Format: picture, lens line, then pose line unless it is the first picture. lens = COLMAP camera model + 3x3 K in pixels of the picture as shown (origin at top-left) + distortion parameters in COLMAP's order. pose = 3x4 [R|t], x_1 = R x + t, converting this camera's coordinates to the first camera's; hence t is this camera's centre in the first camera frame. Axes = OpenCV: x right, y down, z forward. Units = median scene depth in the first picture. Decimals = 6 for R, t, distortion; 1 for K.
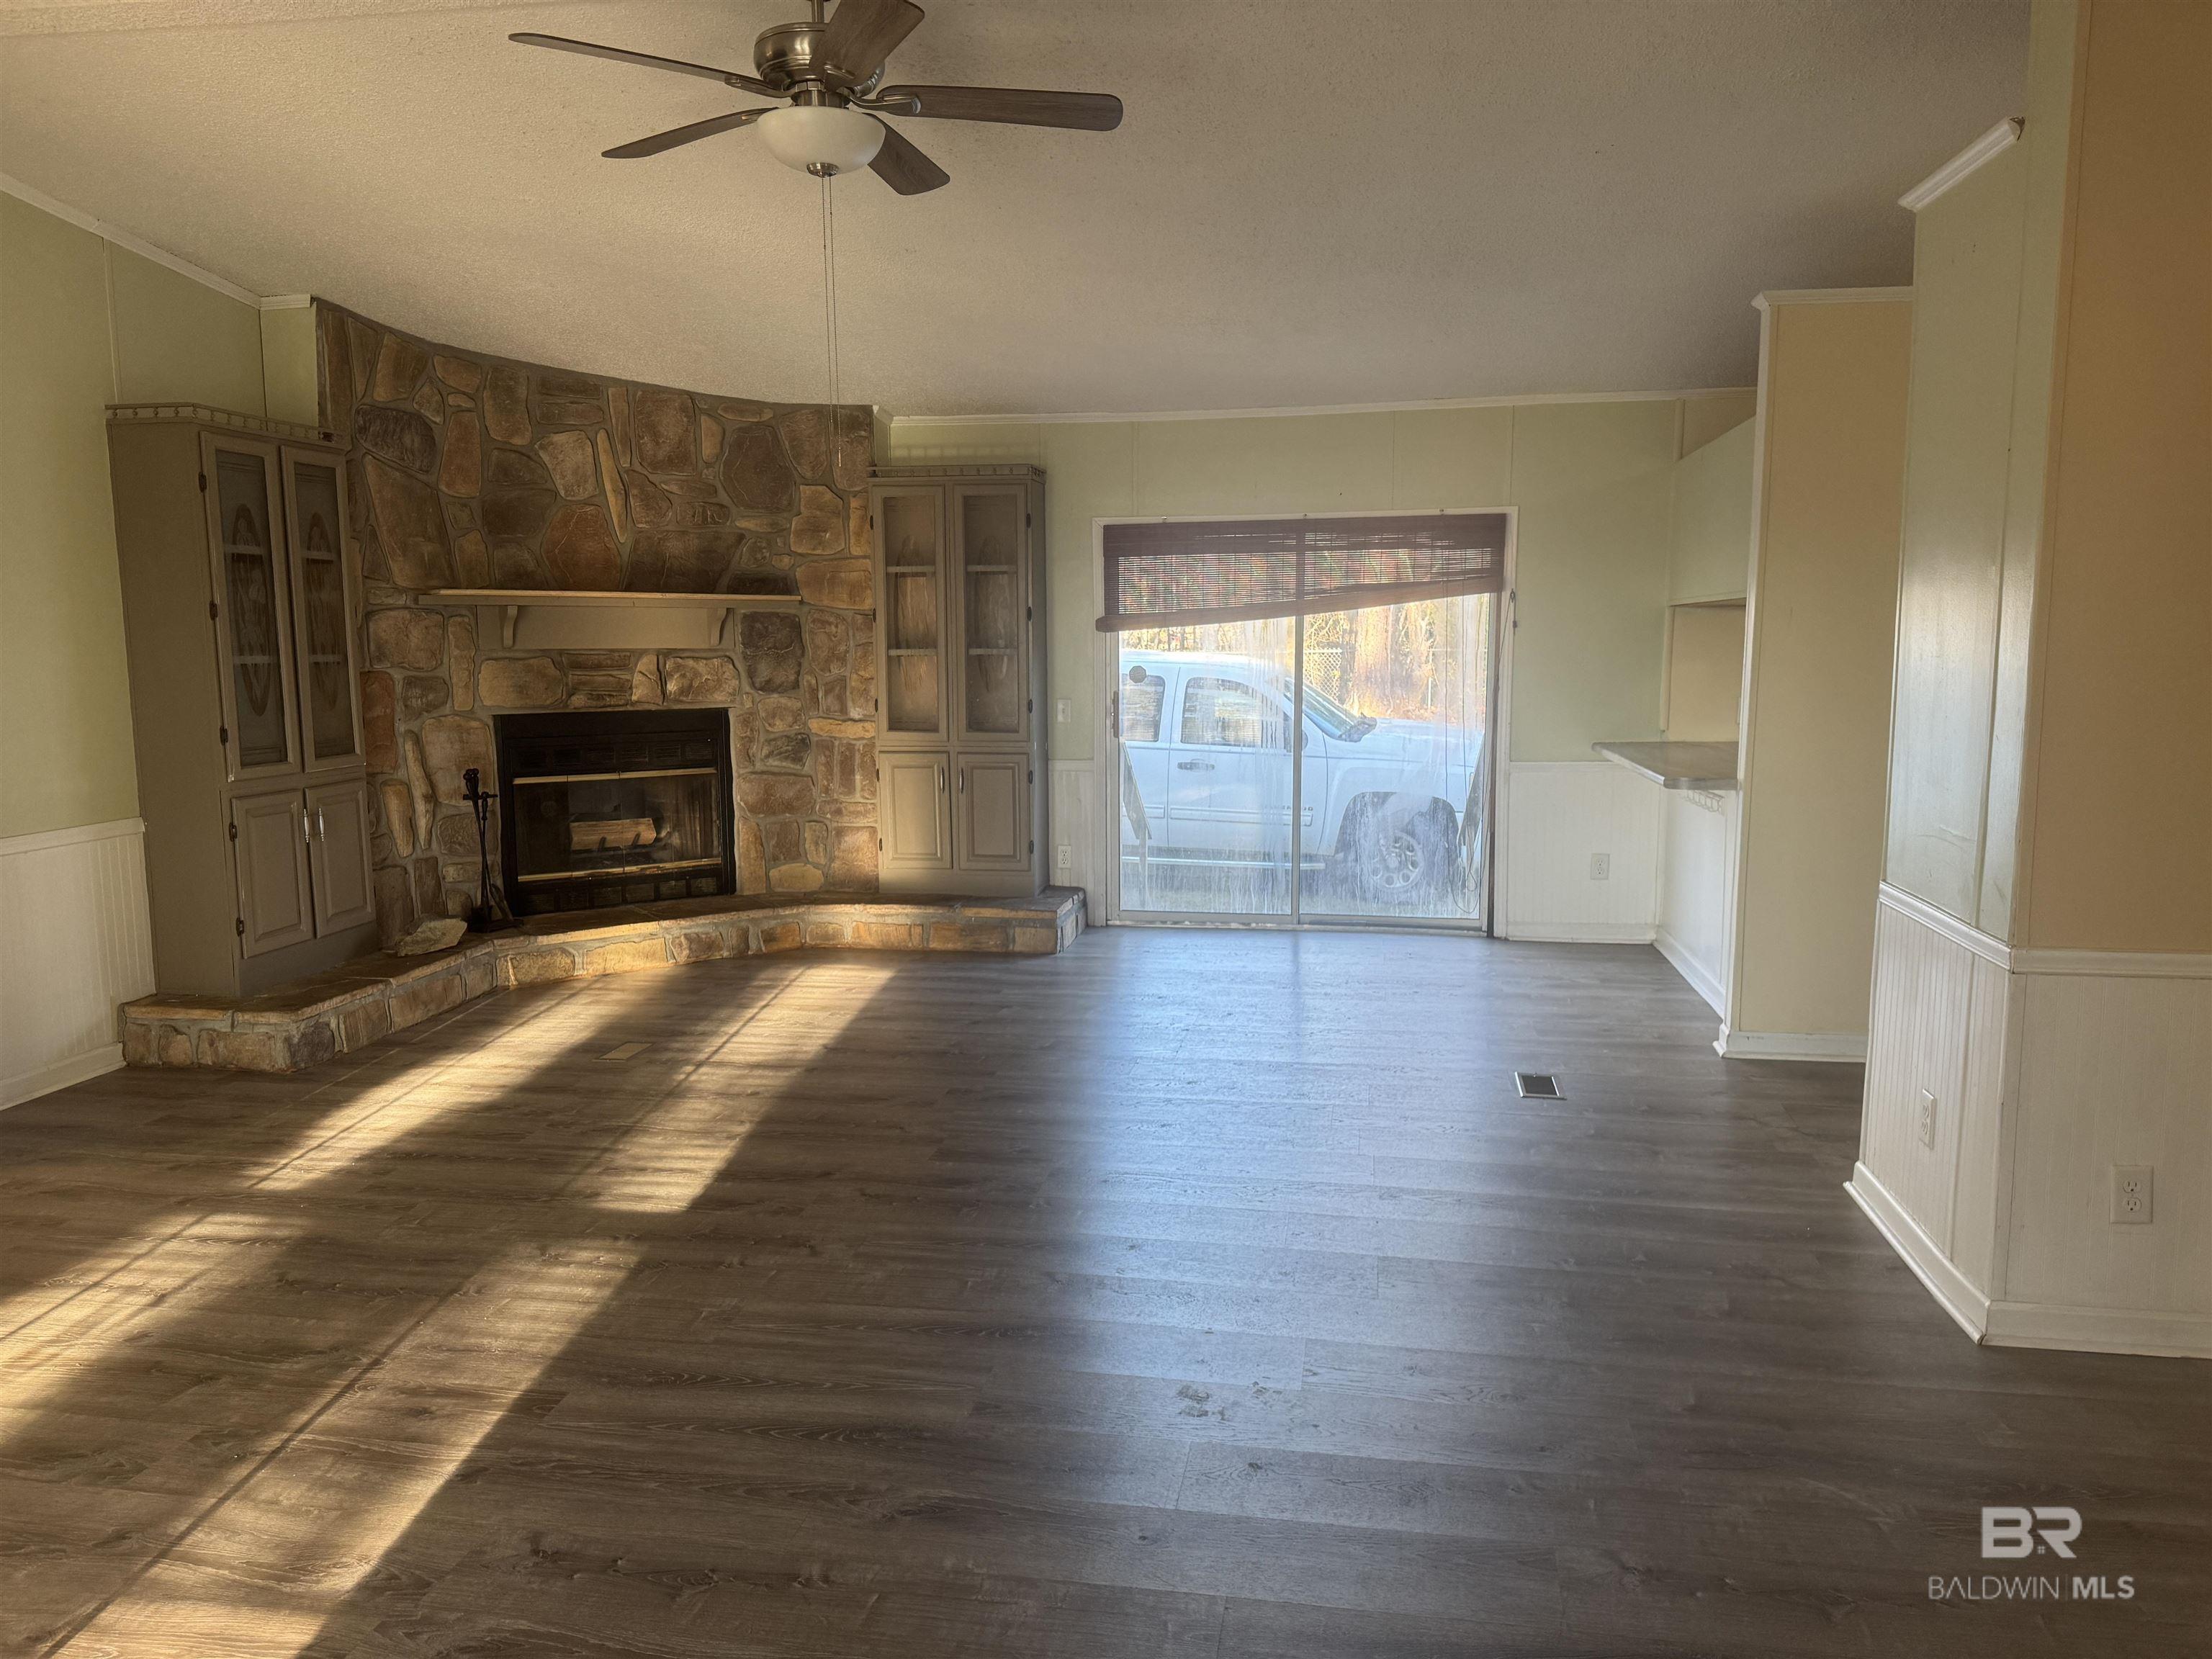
lens RADIAL K [[1546.7, 0, 1106.0], [0, 1546.7, 829.5], [0, 0, 1]] dist [0.168091, -0.231478]
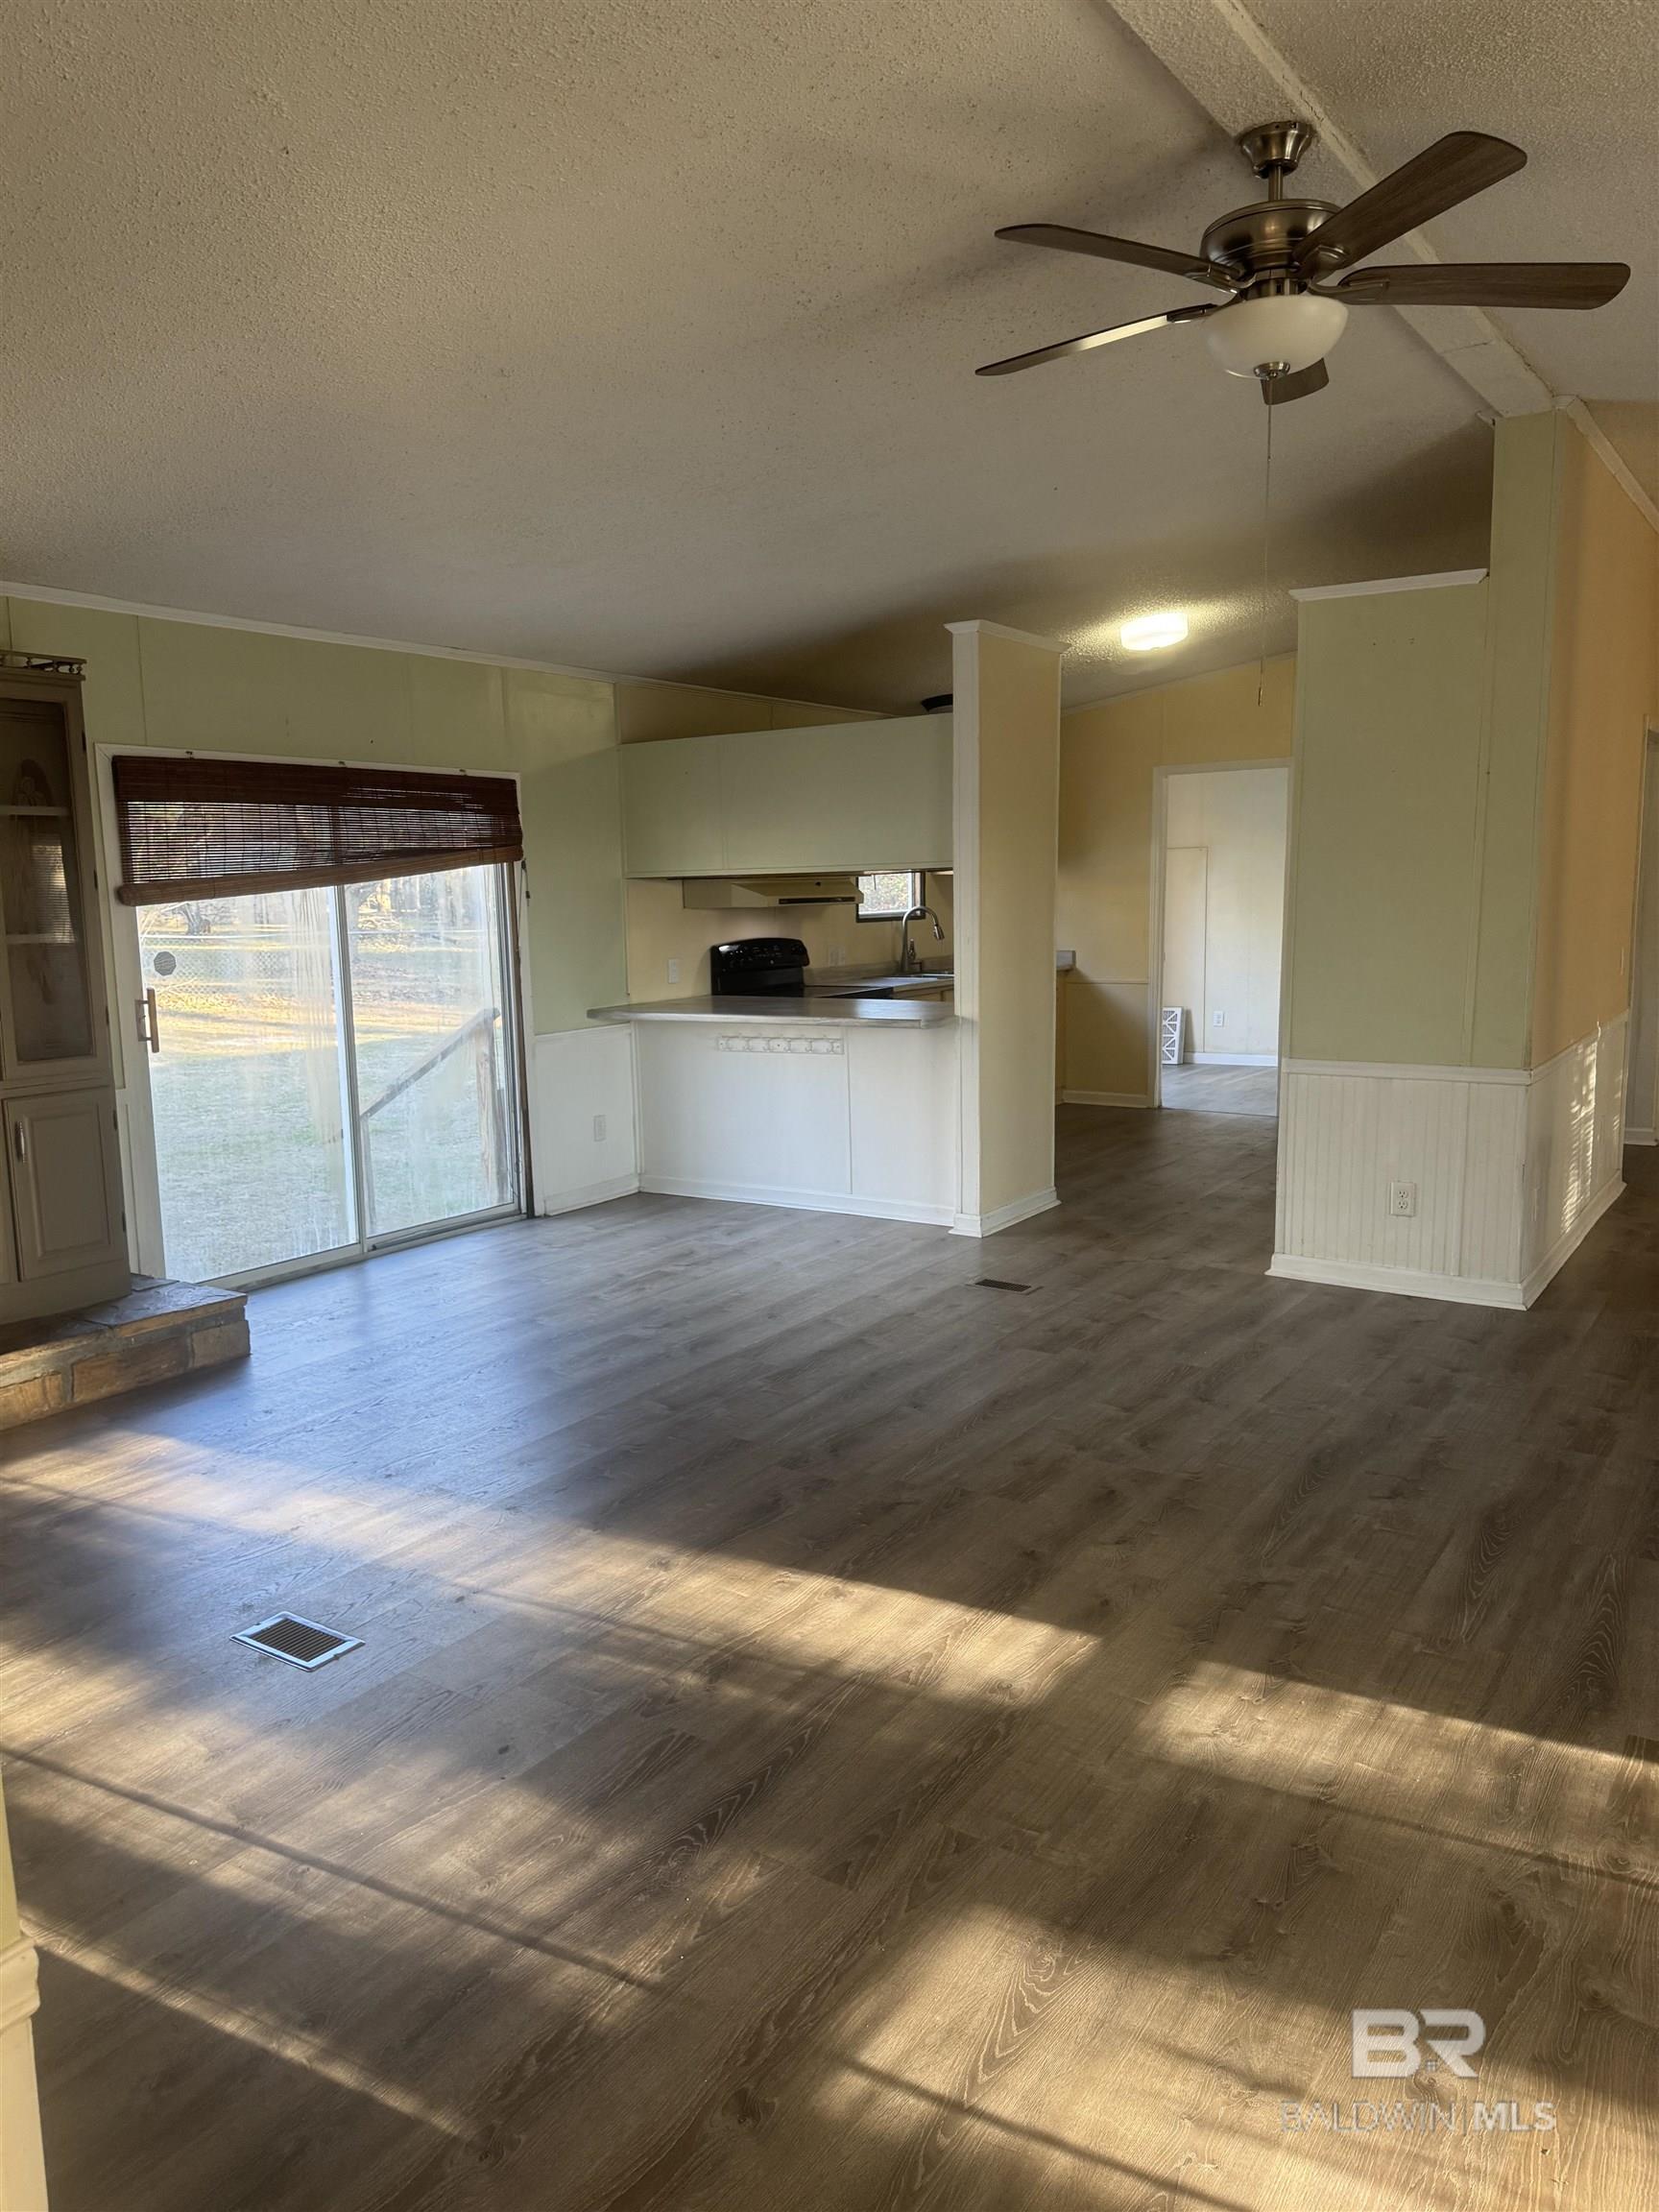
lens RADIAL K [[1547.7, 0, 817.3], [0, 1547.7, 1113.0], [0, 0, 1]] dist [-0.001368, -0.008291]
pose [[0.408921, -0.138204, 0.902044, -0.574034], [0.139155, 0.986349, 0.088038, -0.058337], [-0.901898, 0.089523, 0.422571, 0.463114]]
